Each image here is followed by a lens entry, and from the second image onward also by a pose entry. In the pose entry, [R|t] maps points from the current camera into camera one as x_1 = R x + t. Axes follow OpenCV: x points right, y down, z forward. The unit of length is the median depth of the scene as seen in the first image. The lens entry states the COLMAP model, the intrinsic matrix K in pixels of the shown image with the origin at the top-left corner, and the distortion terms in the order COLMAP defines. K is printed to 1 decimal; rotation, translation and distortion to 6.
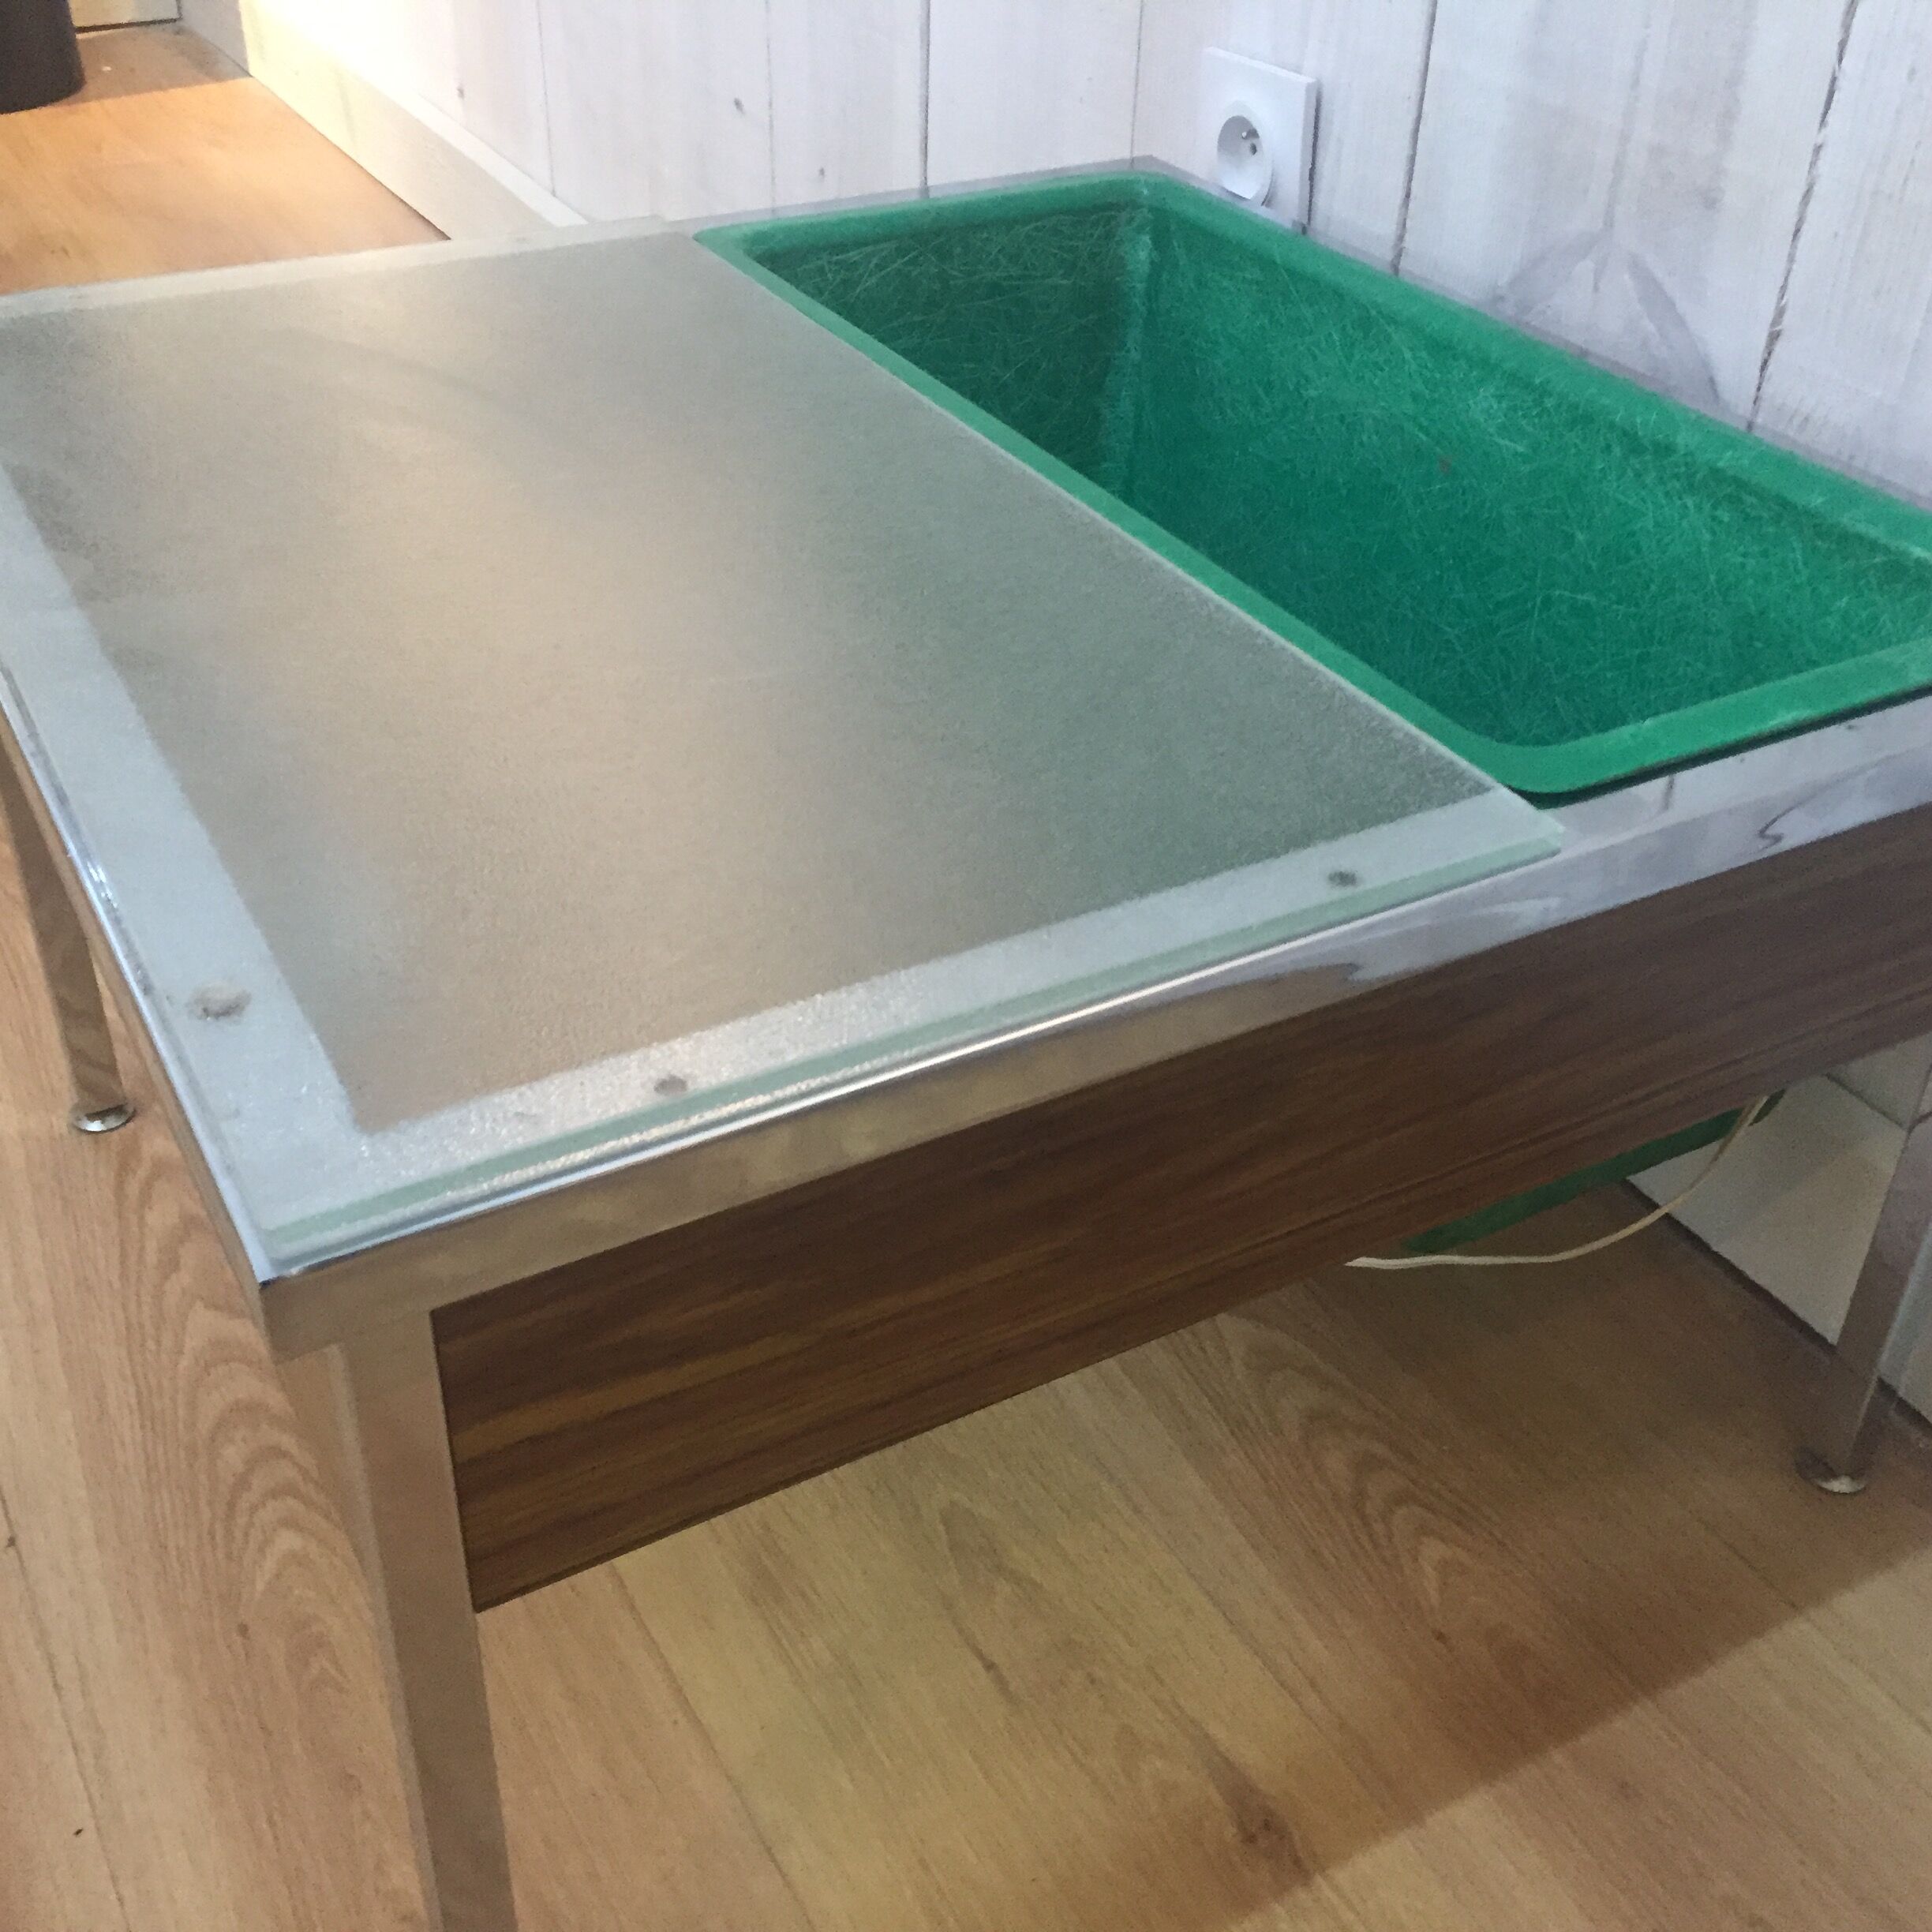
lens RADIAL K [[2213.2, 0, 966.0], [0, 2213.2, 966.0], [0, 0, 1]] dist [0.093067, -0.132754]
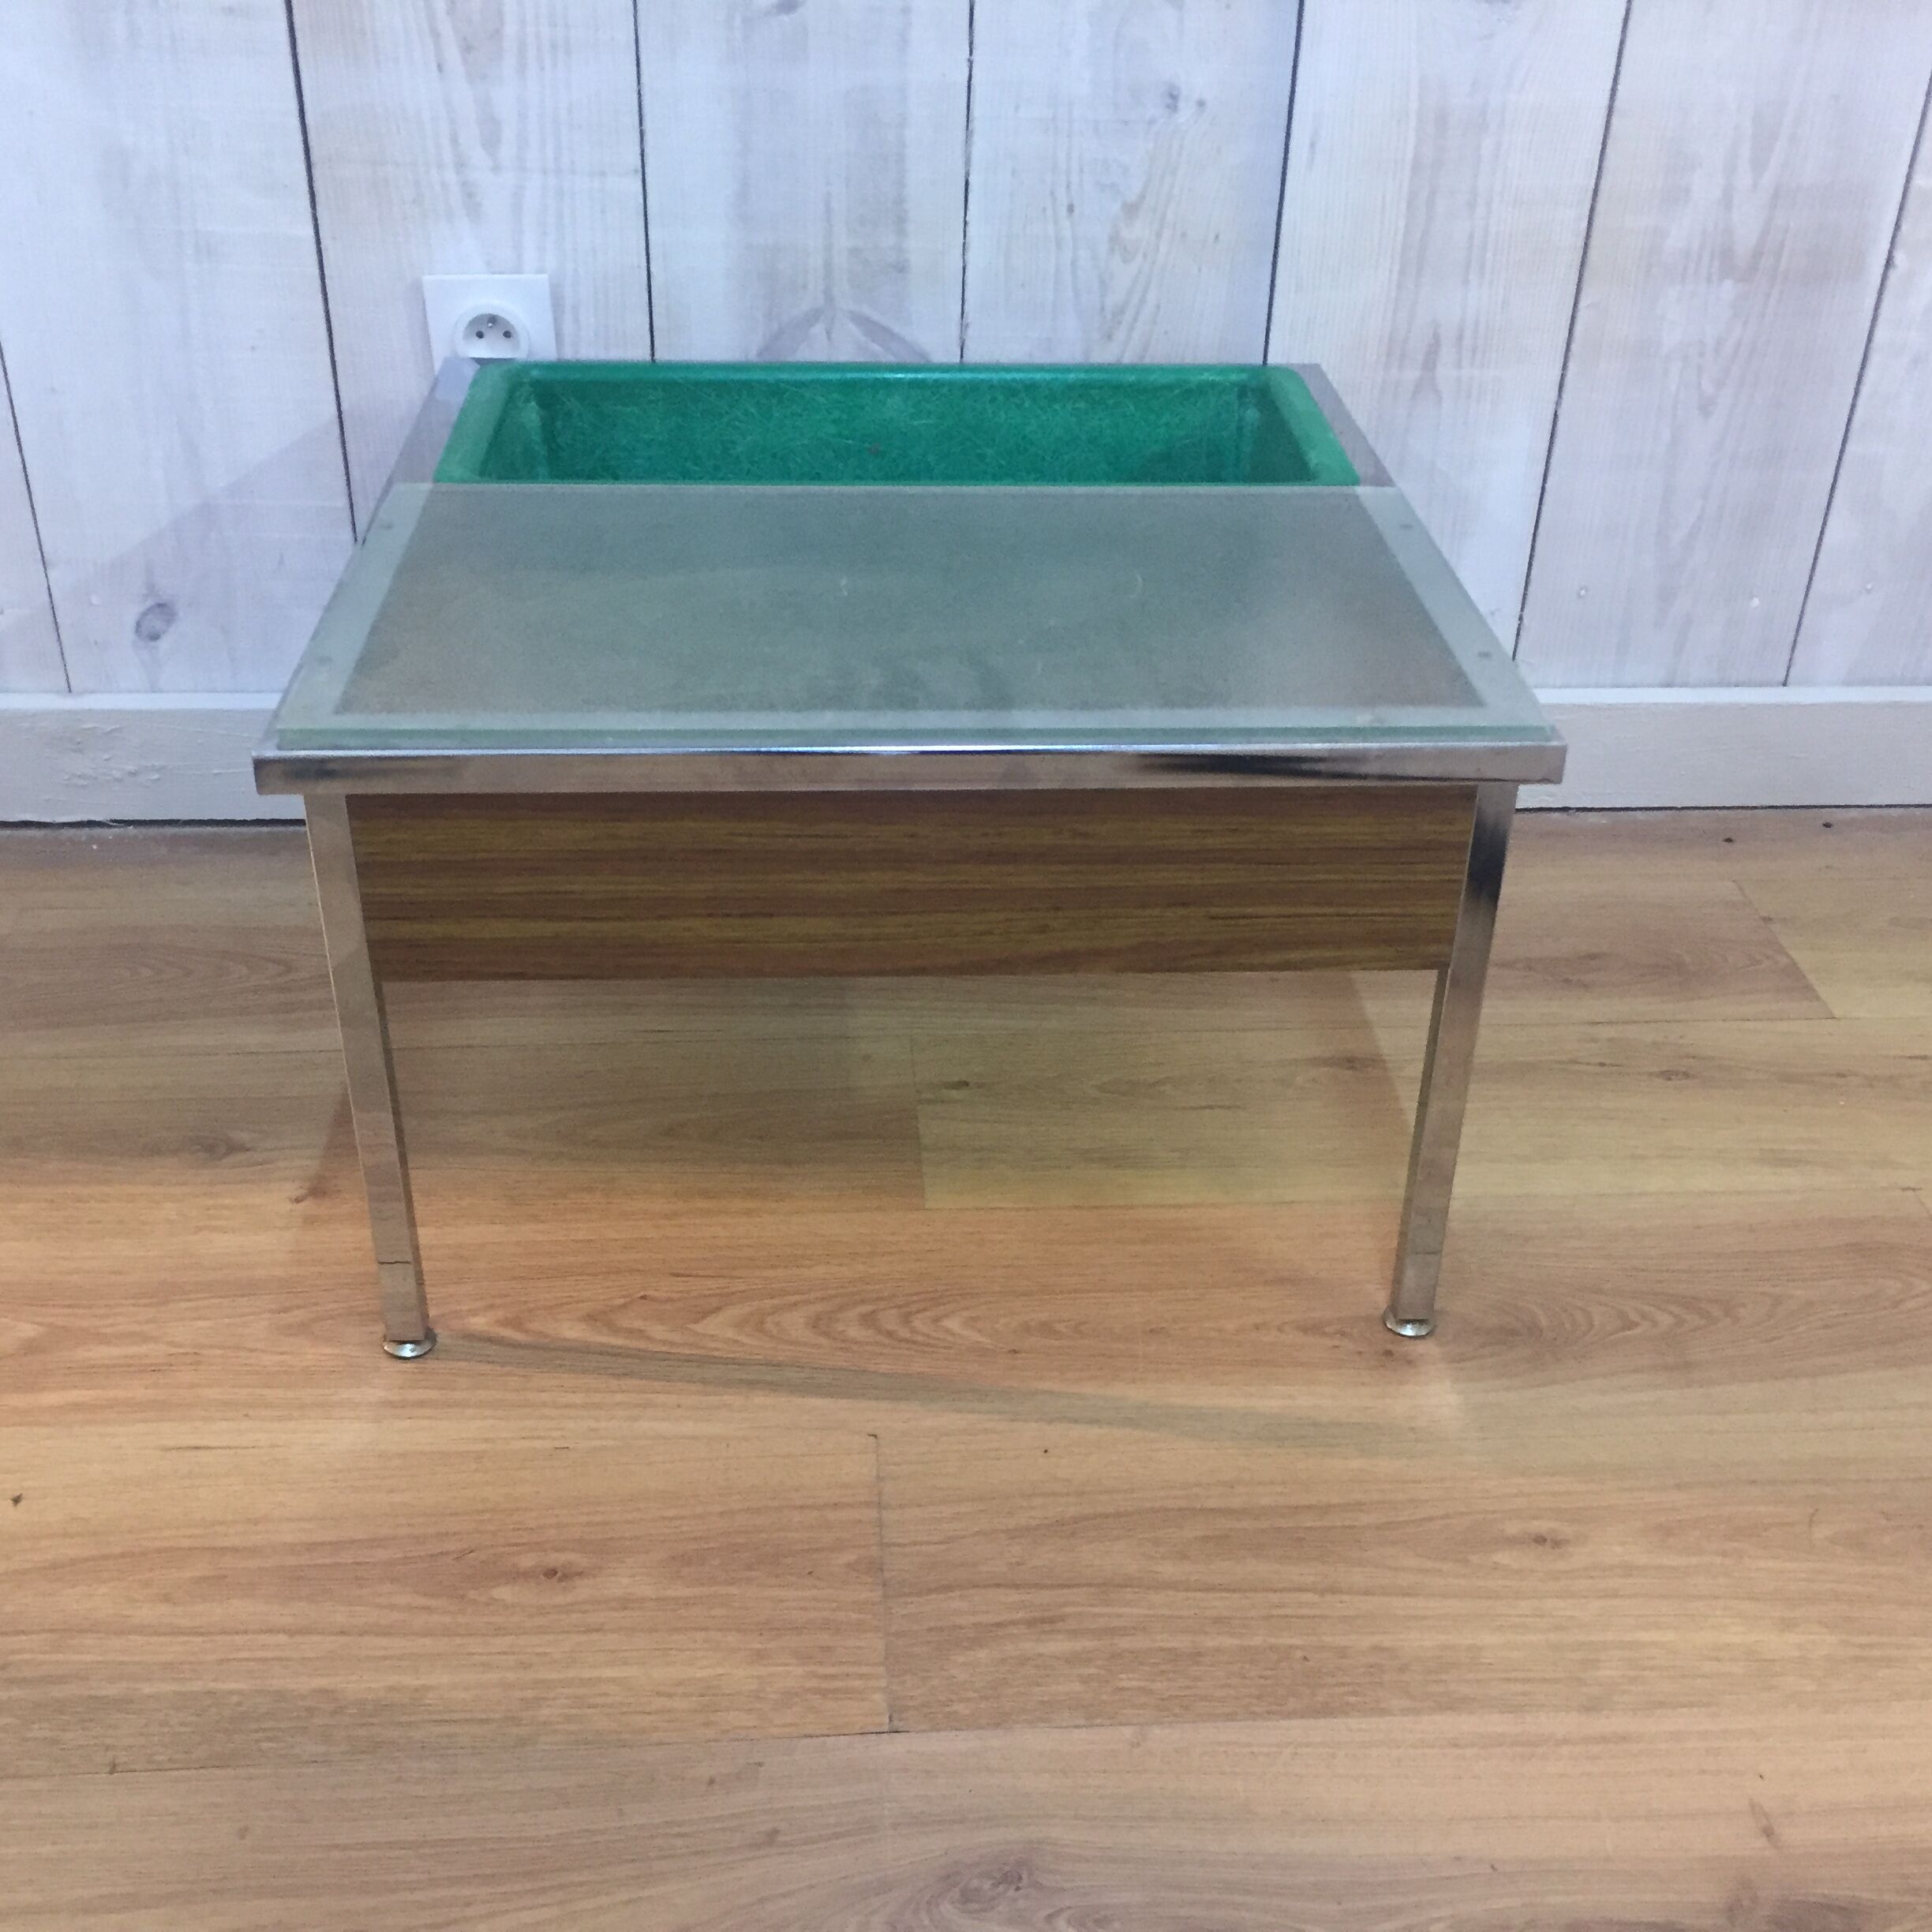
lens RADIAL K [[2213.2, 0, 966.0], [0, 2213.2, 966.0], [0, 0, 1]] dist [0.093067, -0.132754]
pose [[0.445497, -0.481198, 0.754971, -1.223435], [0.499325, 0.833485, 0.236596, -0.266527], [-0.743106, 0.271573, 0.611589, 0.028565]]
